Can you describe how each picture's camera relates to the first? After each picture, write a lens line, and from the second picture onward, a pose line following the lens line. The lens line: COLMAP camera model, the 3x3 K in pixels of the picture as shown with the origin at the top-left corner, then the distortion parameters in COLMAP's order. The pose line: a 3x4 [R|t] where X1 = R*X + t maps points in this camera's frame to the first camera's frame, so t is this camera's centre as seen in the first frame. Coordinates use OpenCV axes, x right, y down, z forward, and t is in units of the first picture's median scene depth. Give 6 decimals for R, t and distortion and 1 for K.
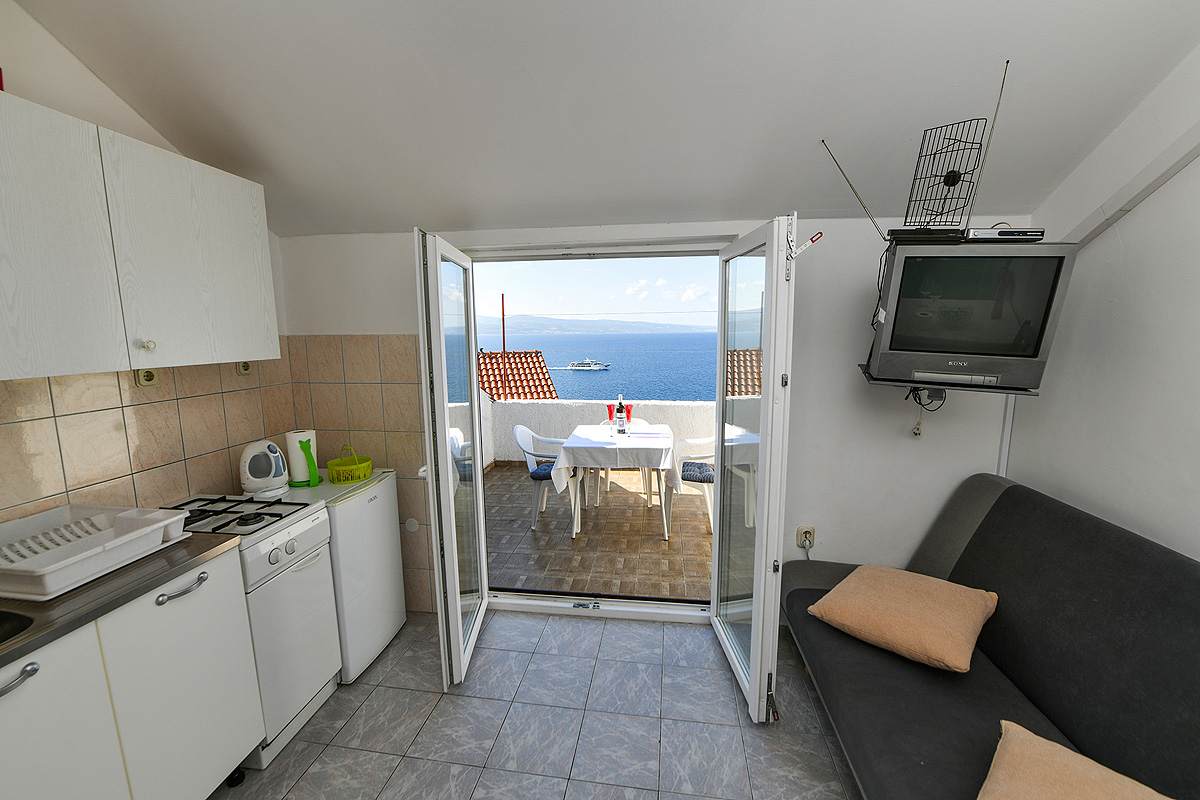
lens RADIAL K [[479.4, 0, 604.5], [0, 479.4, 394.8], [0, 0, 1]] dist [-0.000080, -0.000133]
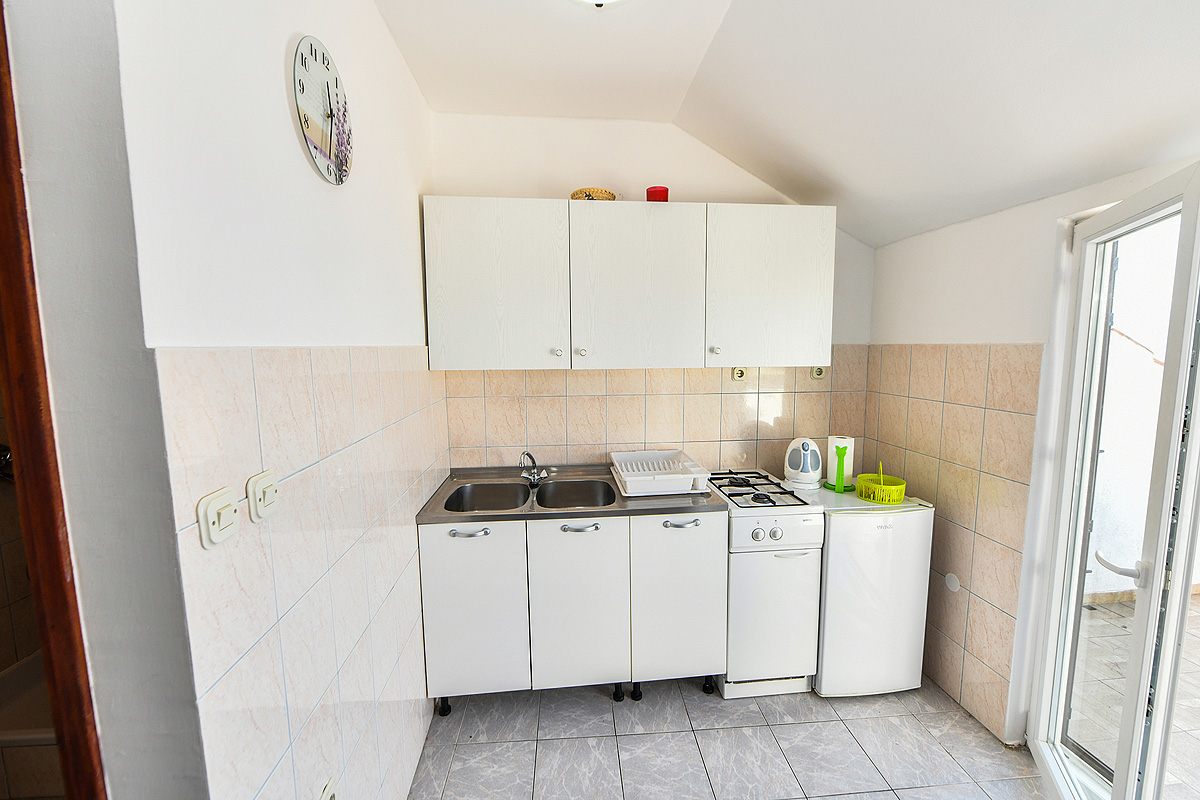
lens RADIAL K [[479.4, 0, 604.5], [0, 479.4, 394.8], [0, 0, 1]] dist [-0.000080, -0.000133]
pose [[0.224463, 0.107572, -0.968527, 0.265305], [-0.125892, 0.988761, 0.080643, -0.036491], [0.966317, 0.103828, 0.235482, 0.279401]]
